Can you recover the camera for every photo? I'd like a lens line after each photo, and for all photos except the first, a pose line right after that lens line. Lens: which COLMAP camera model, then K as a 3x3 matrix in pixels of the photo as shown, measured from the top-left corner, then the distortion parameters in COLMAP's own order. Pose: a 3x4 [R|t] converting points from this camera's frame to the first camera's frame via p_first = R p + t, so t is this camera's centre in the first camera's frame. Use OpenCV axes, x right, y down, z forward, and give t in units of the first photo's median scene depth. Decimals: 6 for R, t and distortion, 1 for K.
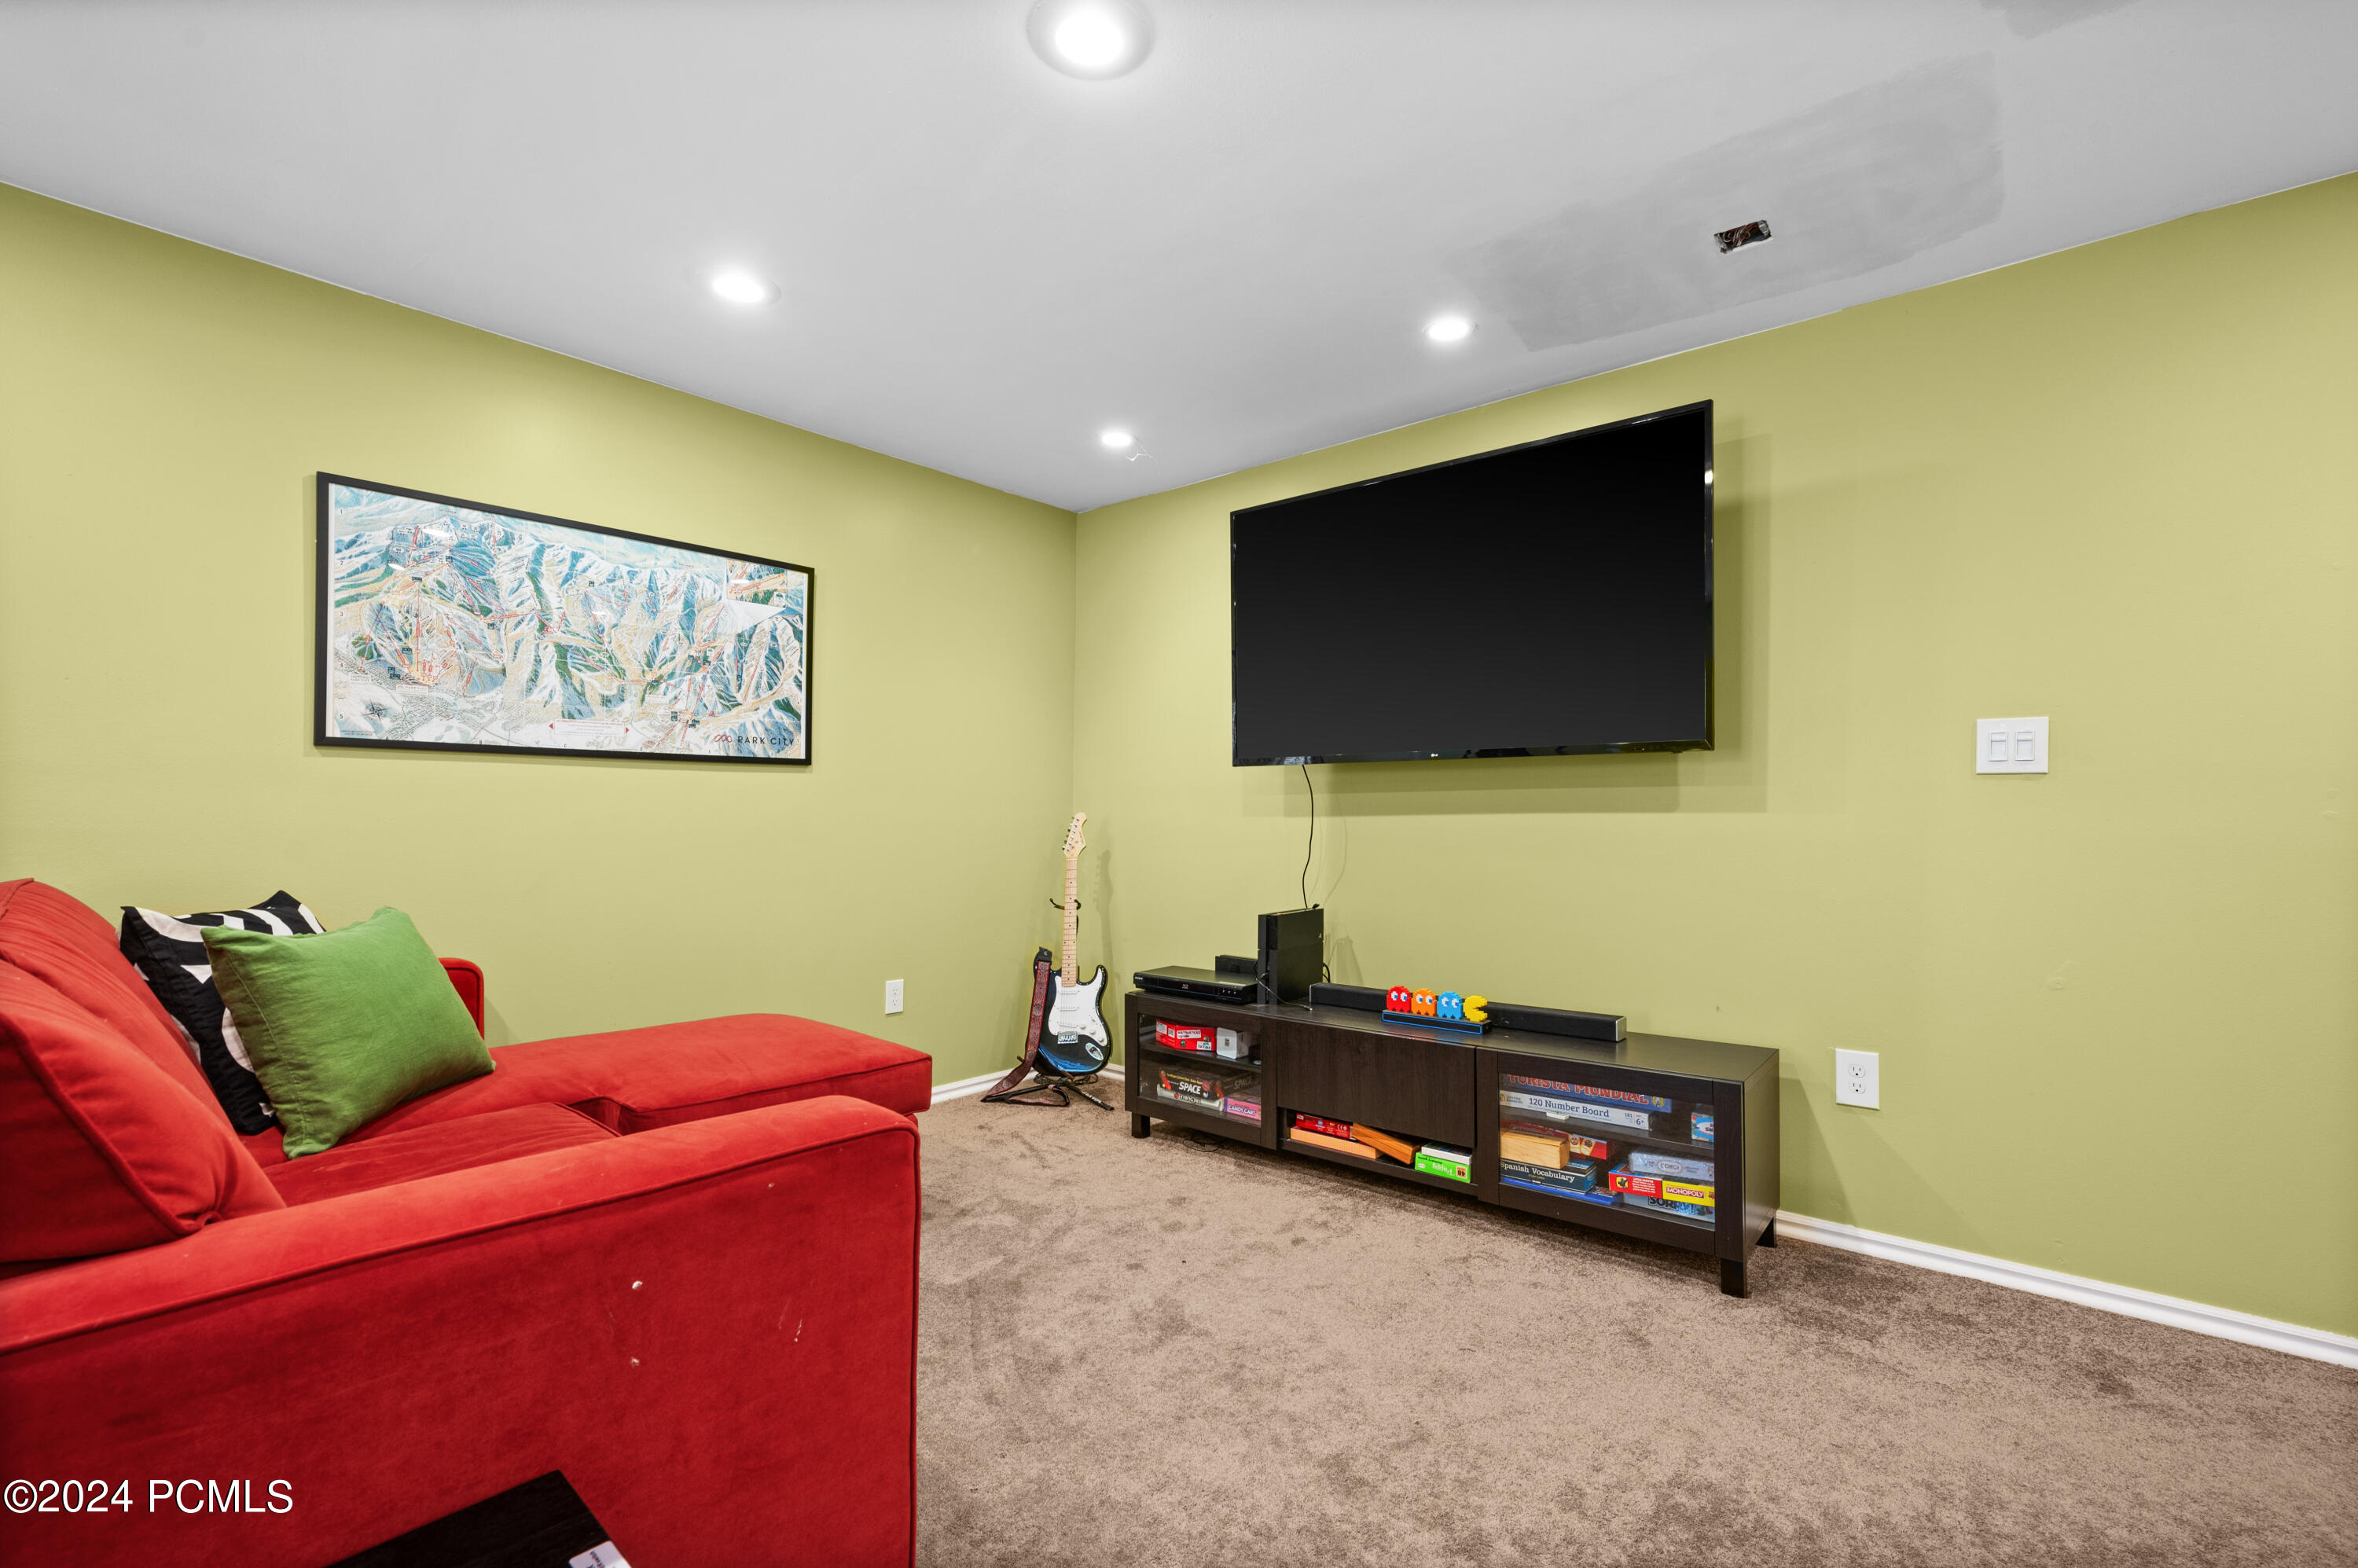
lens RADIAL K [[1054.3, 0, 1172.1], [0, 1054.3, 804.6], [0, 0, 1]] dist [0.001175, -0.000093]
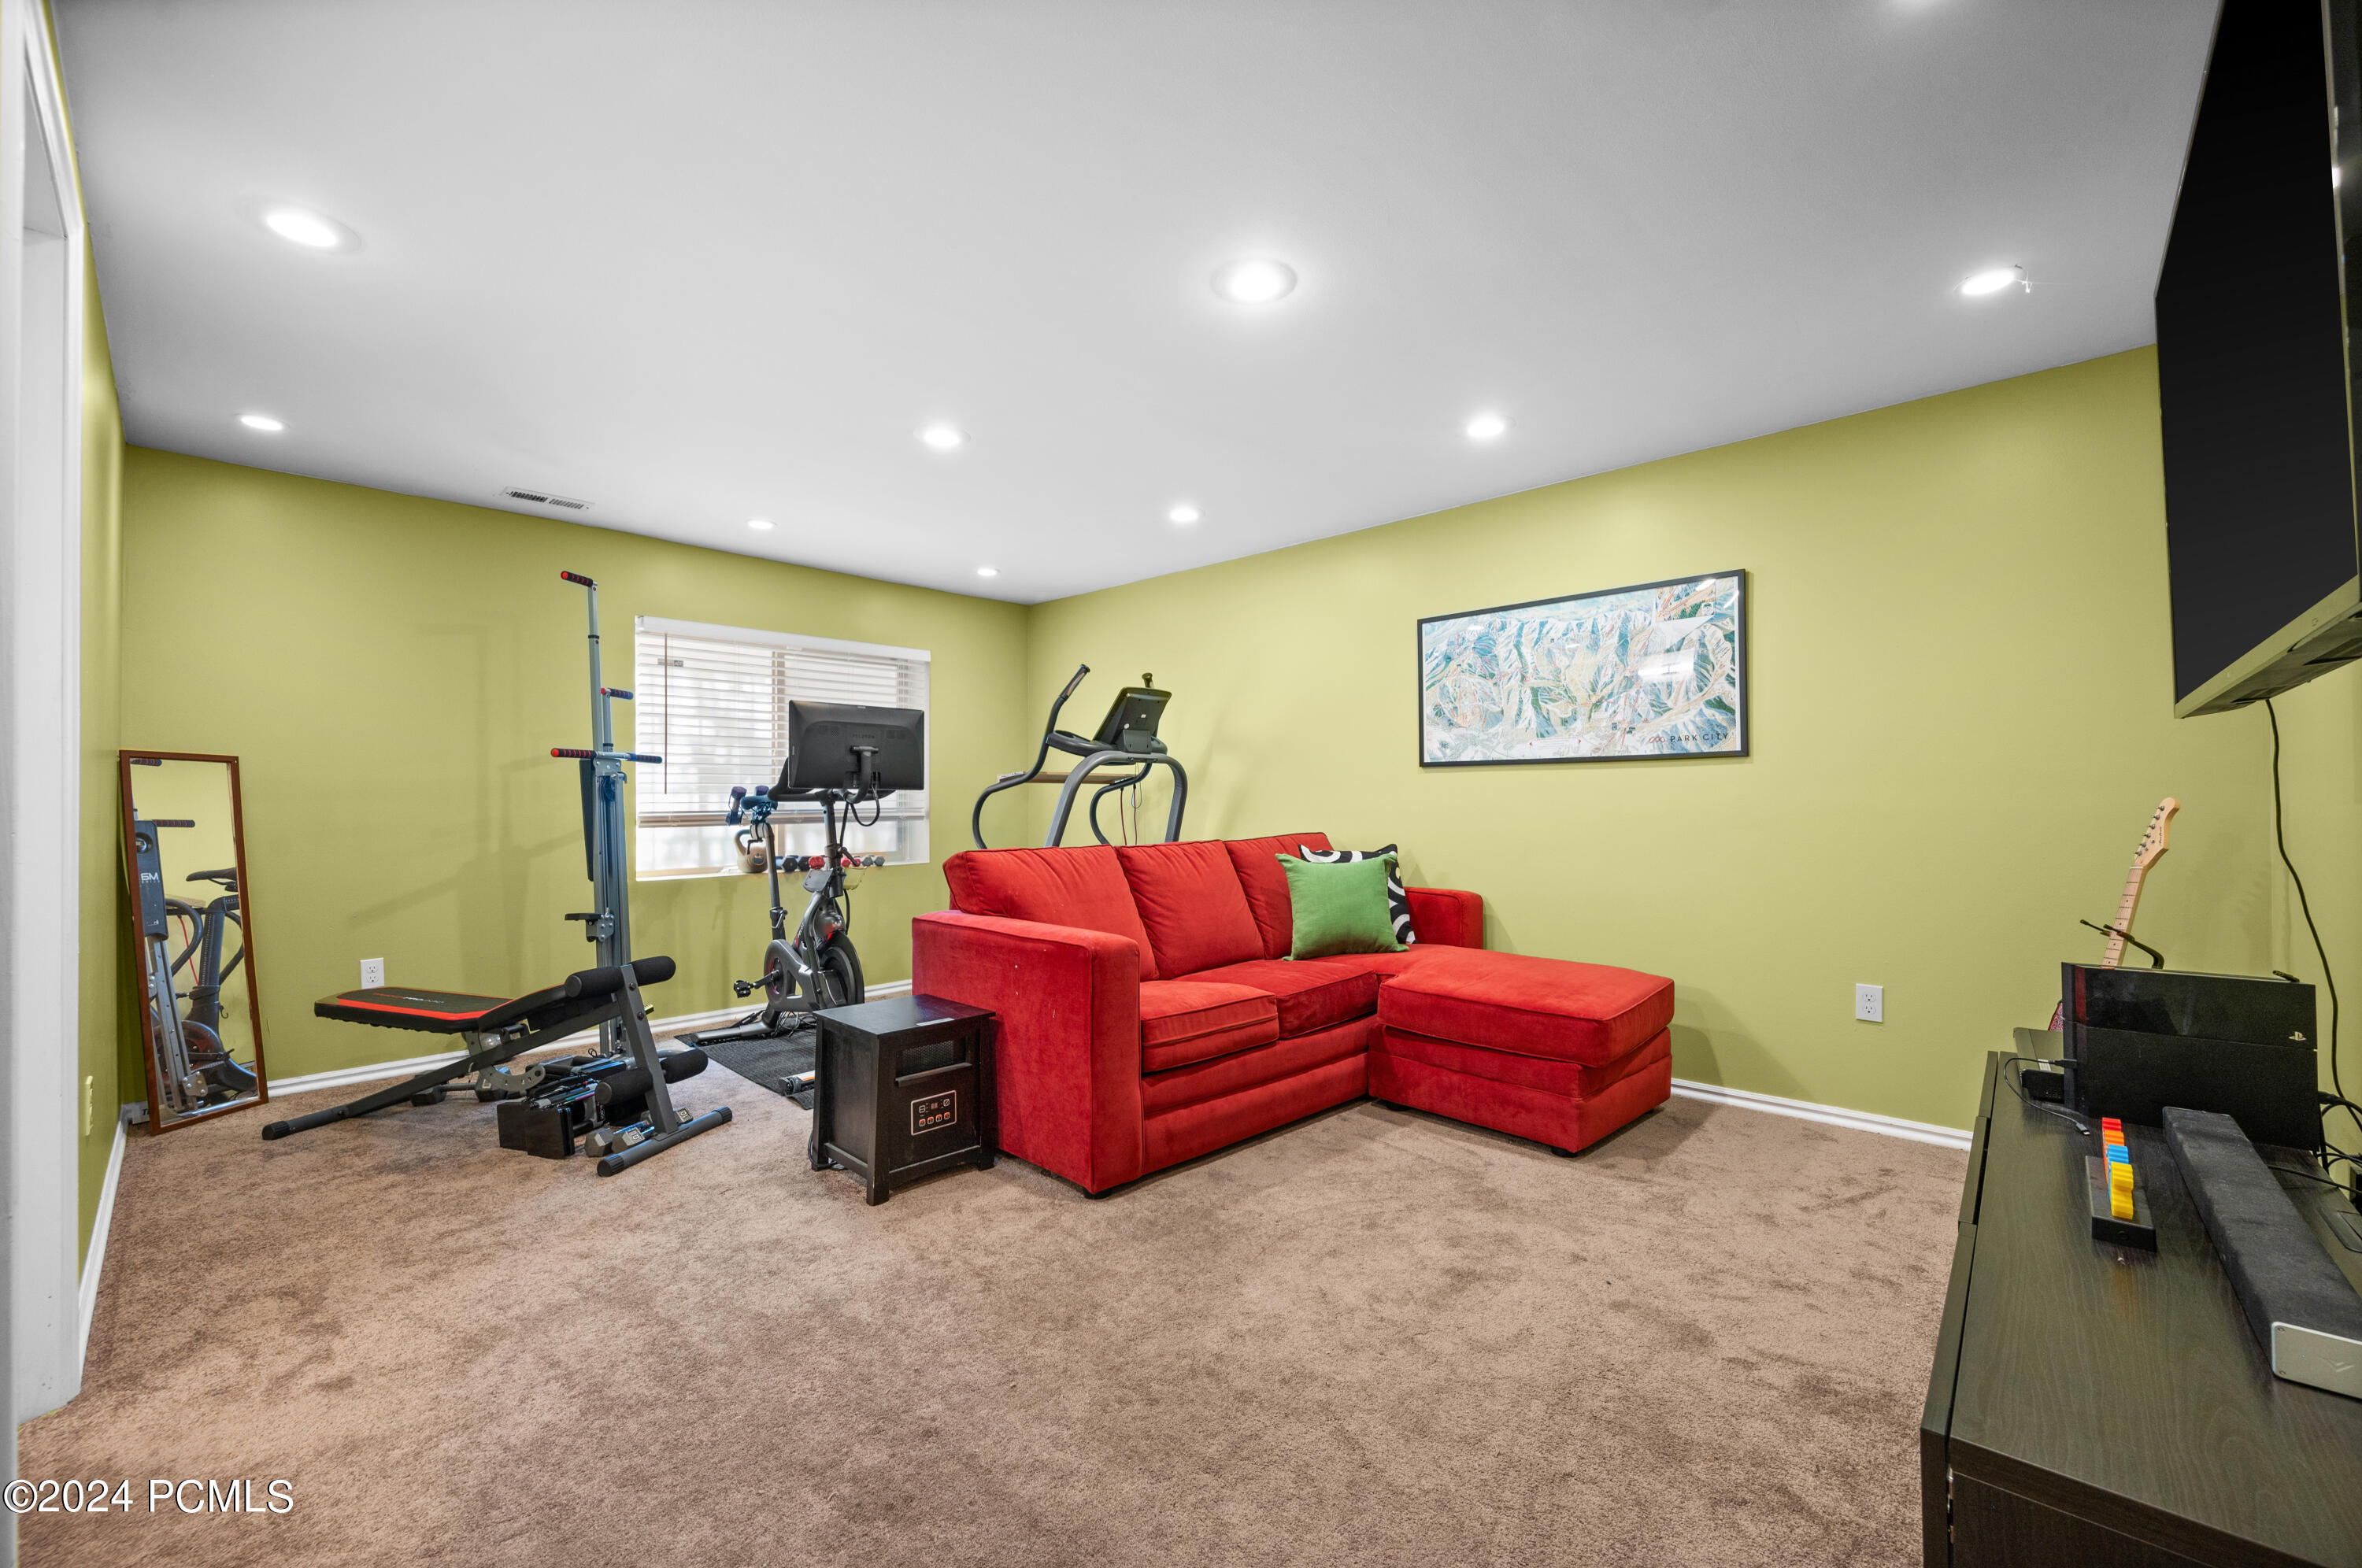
lens RADIAL K [[936.2, 0, 1170.7], [0, 936.2, 787.5], [0, 0, 1]] dist [0.004135, 0.000383]
pose [[-0.056030, -0.020904, -0.998210, 0.701791], [0.012708, 0.999685, -0.021648, 0.007690], [0.998348, -0.013898, -0.055747, 0.539373]]
